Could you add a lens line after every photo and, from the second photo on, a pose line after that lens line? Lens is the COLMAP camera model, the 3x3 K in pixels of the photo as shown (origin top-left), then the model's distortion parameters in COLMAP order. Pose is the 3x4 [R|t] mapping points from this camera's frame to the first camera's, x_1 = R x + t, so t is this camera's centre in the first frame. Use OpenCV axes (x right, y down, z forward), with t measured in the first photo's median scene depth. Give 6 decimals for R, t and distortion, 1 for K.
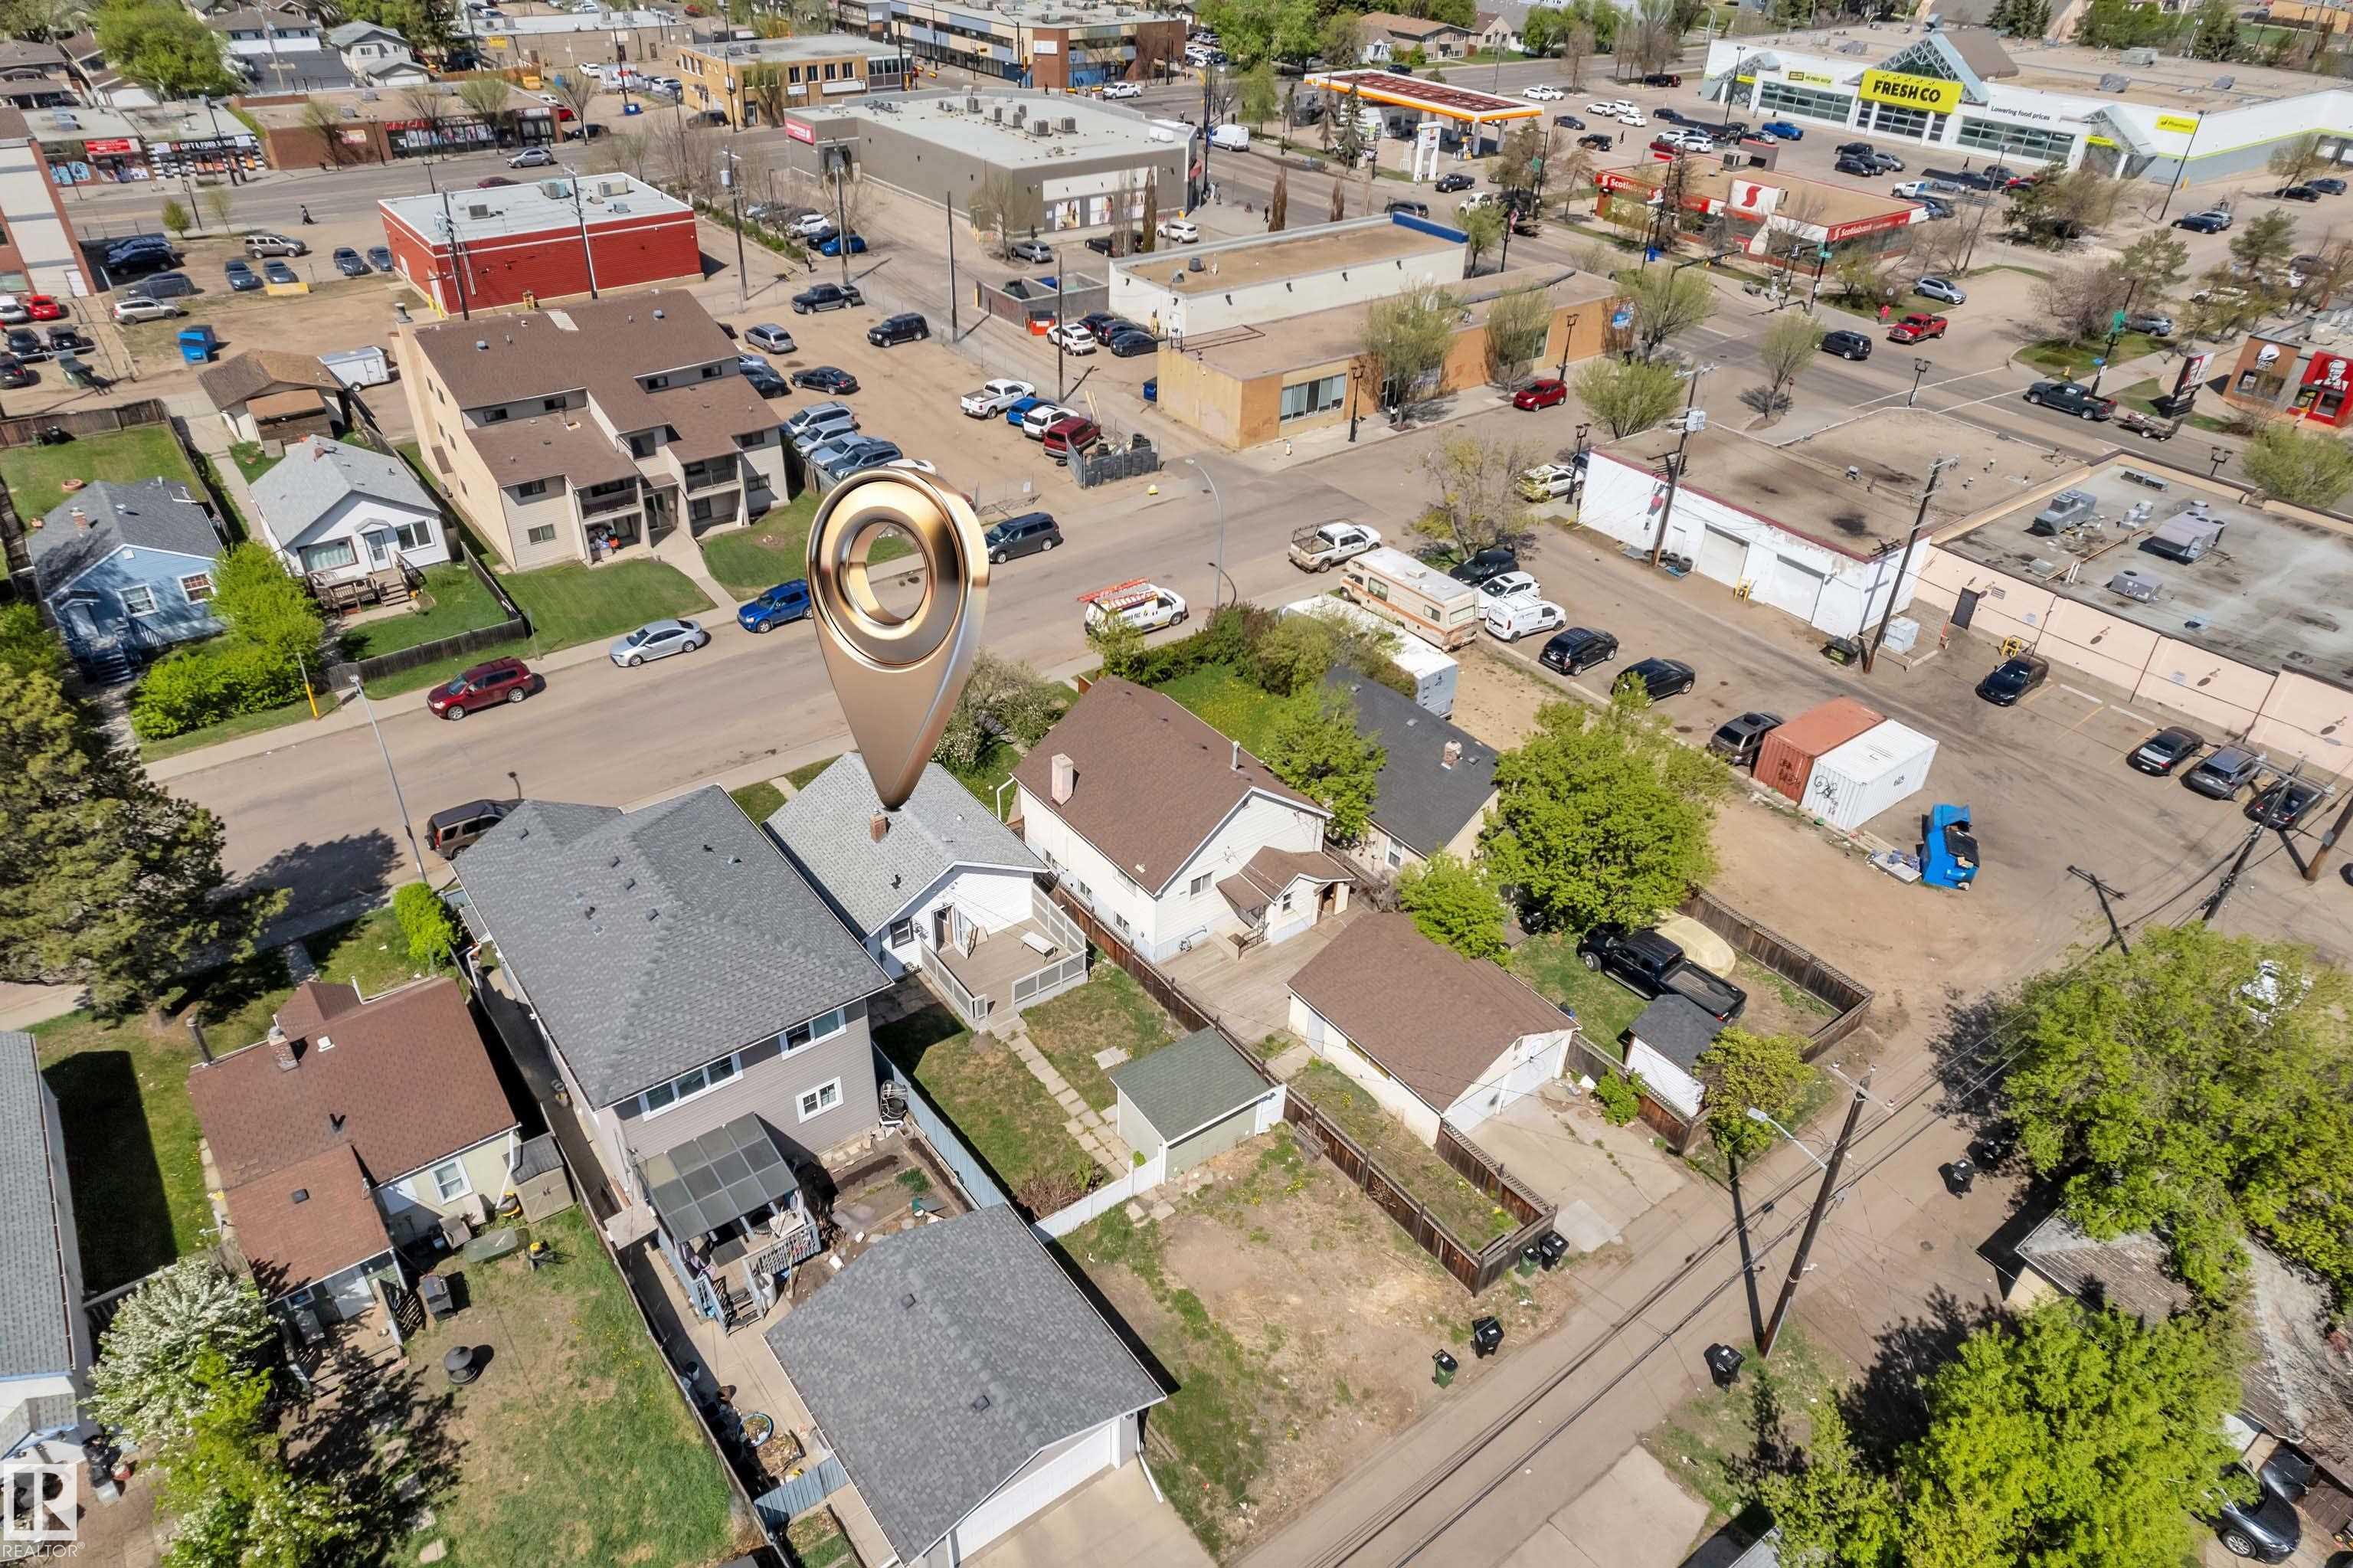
lens RADIAL K [[1501.5, 0, 1174.5], [0, 1501.5, 787.0], [0, 0, 1]] dist [-0.064611, 0.060286]
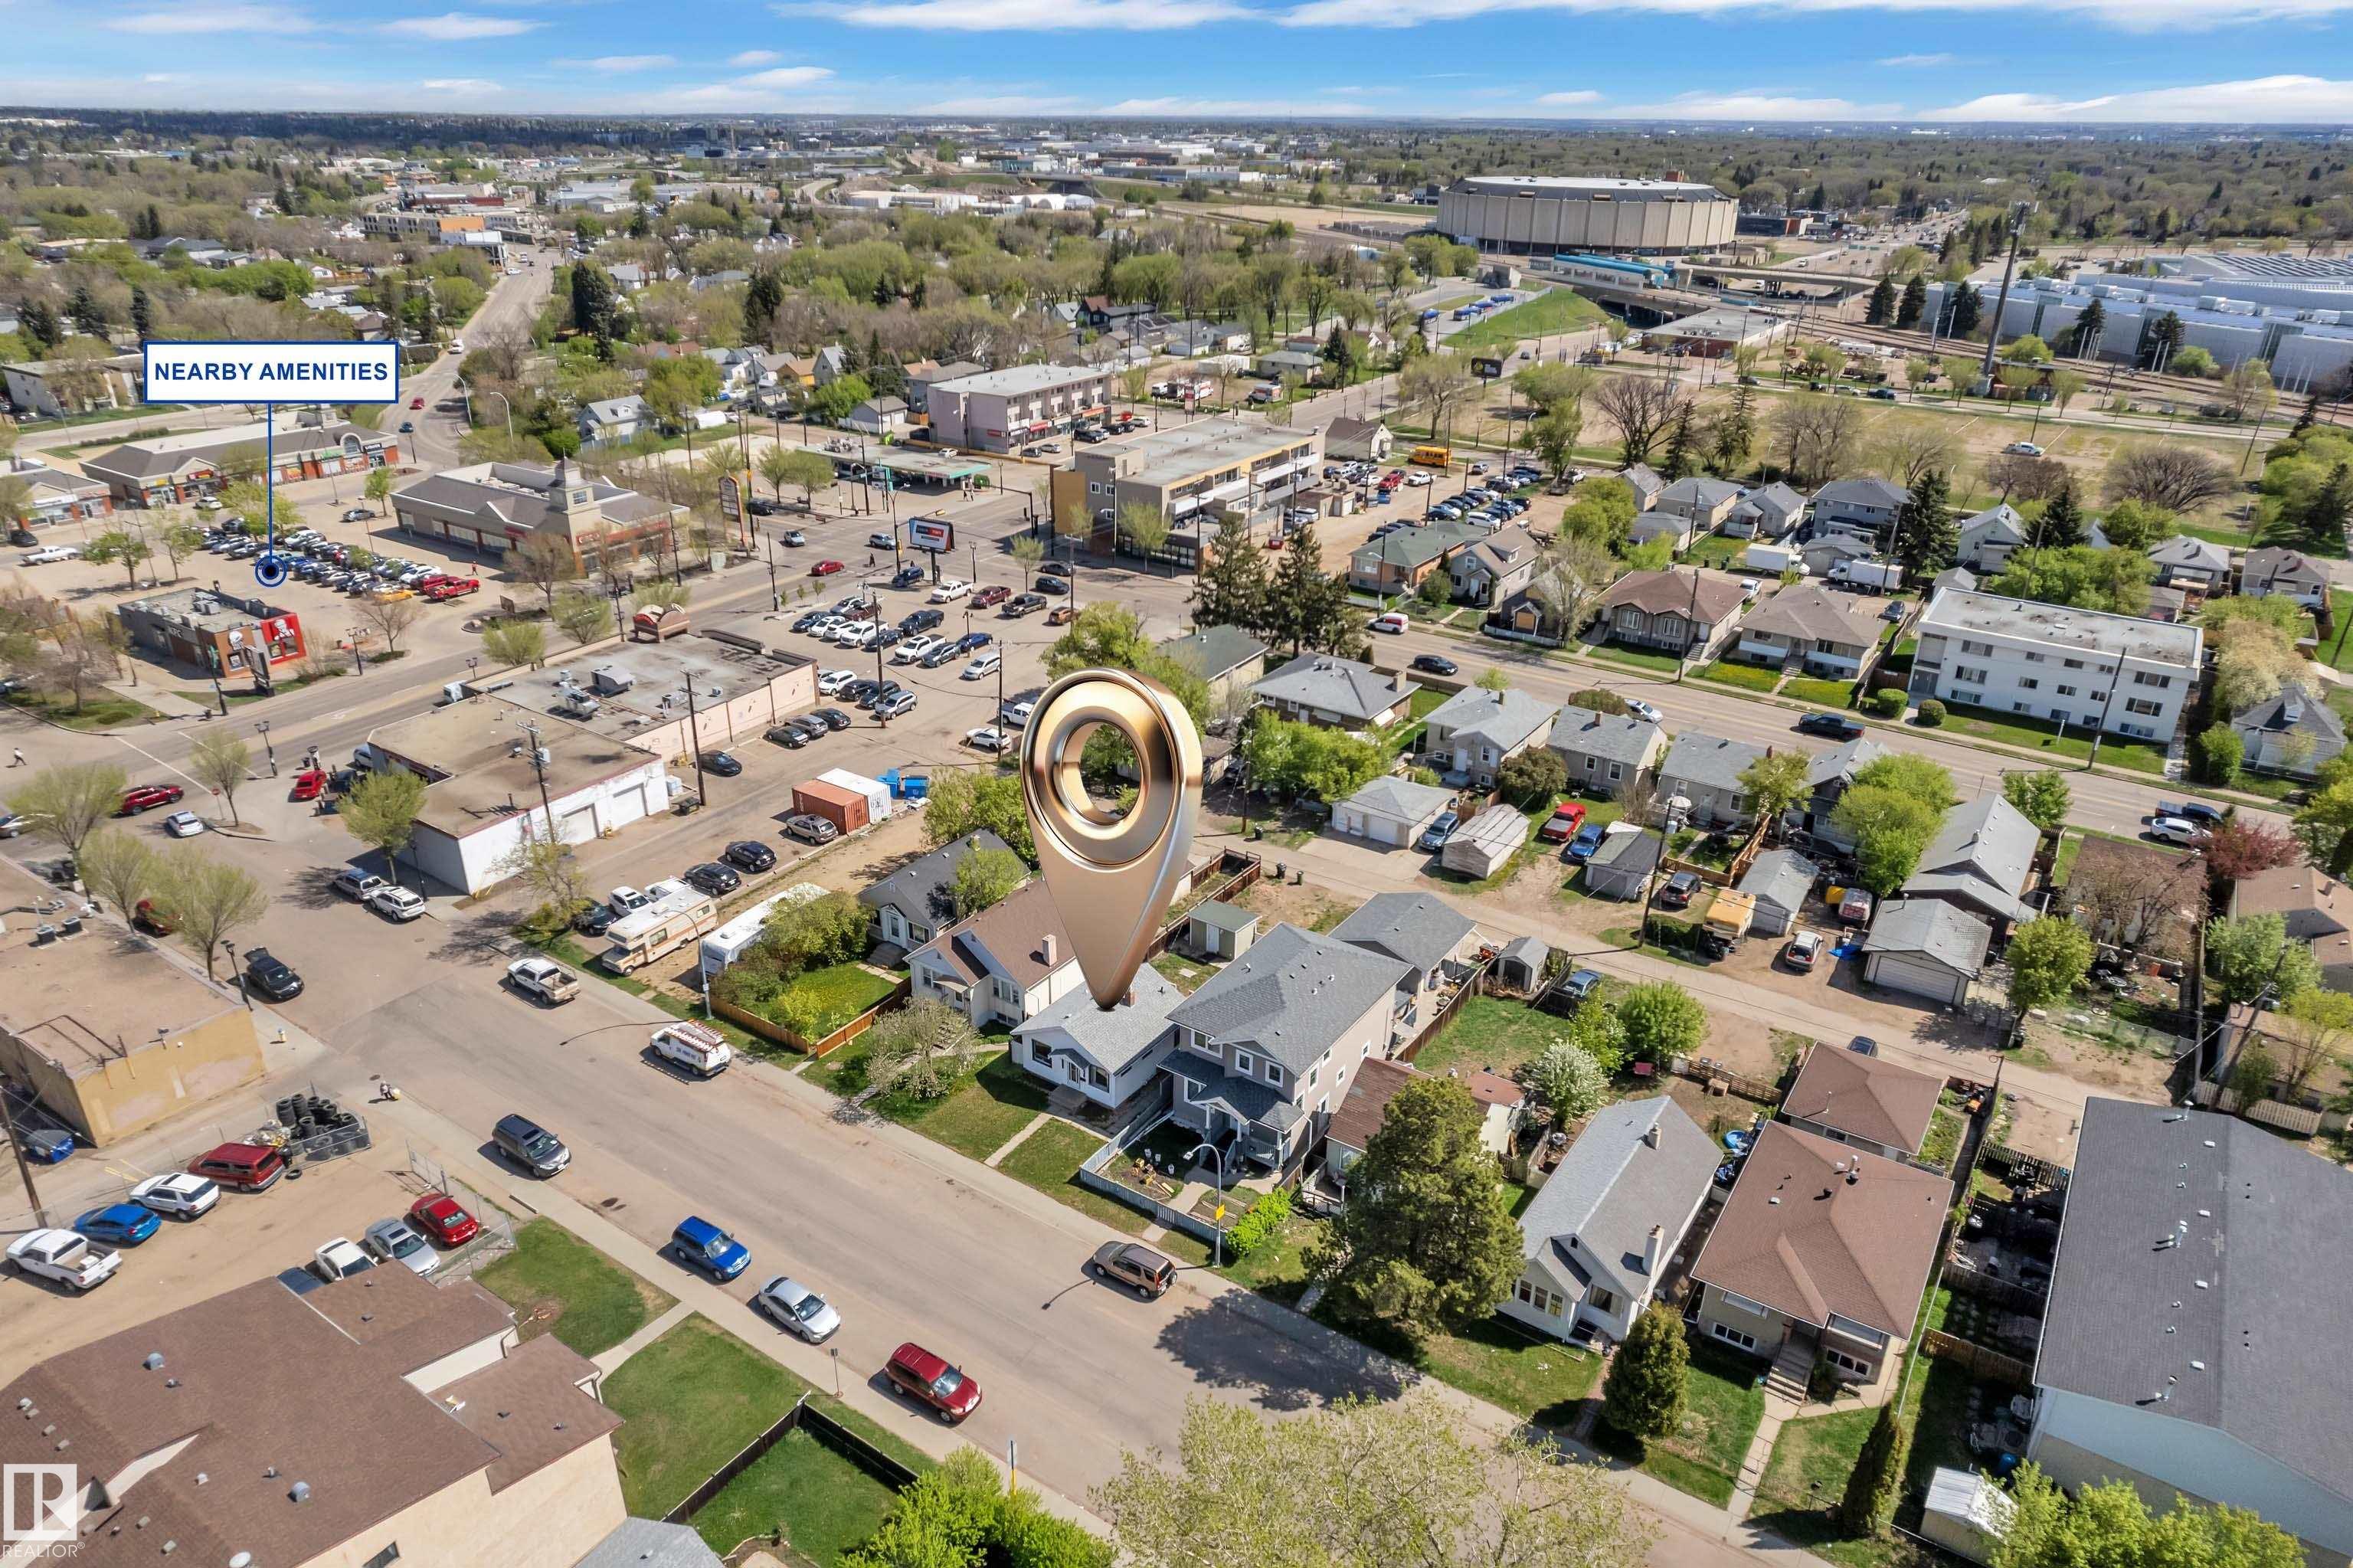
lens RADIAL K [[1501.5, 0, 1174.5], [0, 1501.5, 787.0], [0, 0, 1]] dist [-0.064611, 0.060286]
pose [[-0.323581, -0.419959, 0.847897, -0.969768], [0.515877, 0.672906, 0.530159, -0.625091], [-0.793200, 0.608960, -0.001093, 0.531999]]
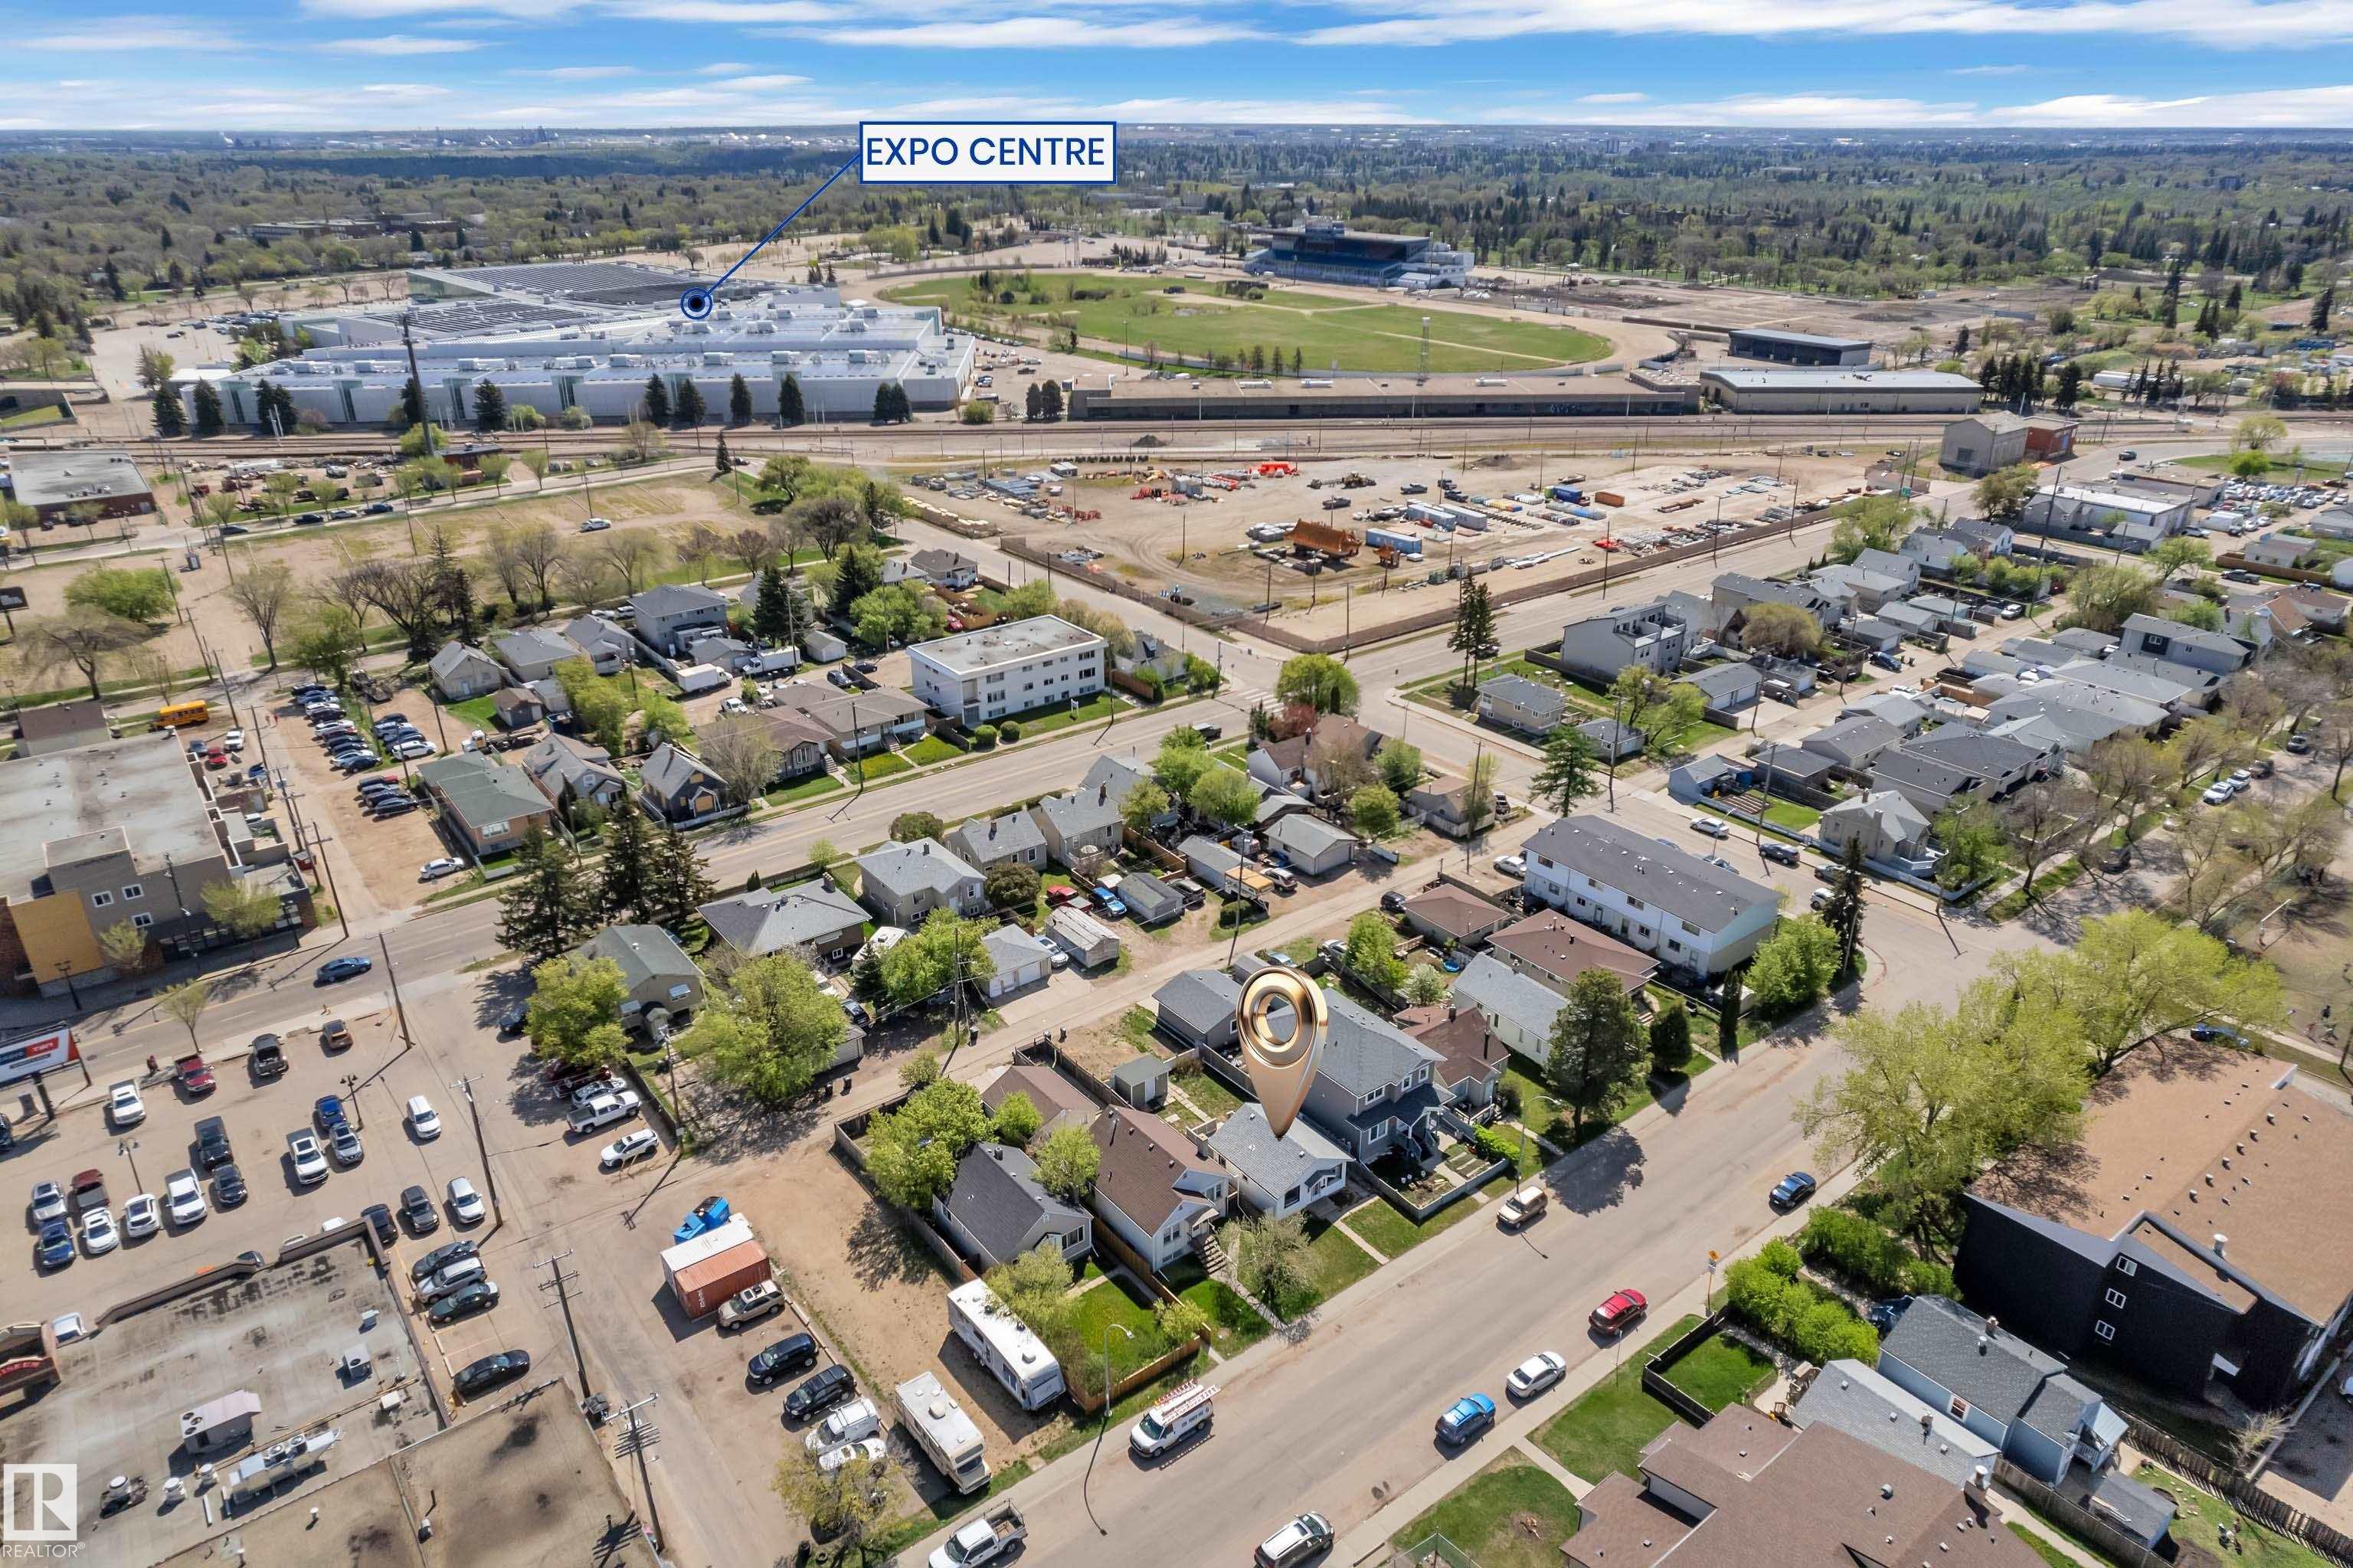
lens RADIAL K [[1501.5, 0, 1174.5], [0, 1501.5, 787.0], [0, 0, 1]] dist [-0.064611, 0.060286]
pose [[-0.999642, -0.019976, -0.017774, 0.004587], [-0.025638, 0.527423, 0.849216, -1.293257], [-0.007589, 0.849368, -0.527747, 1.105410]]
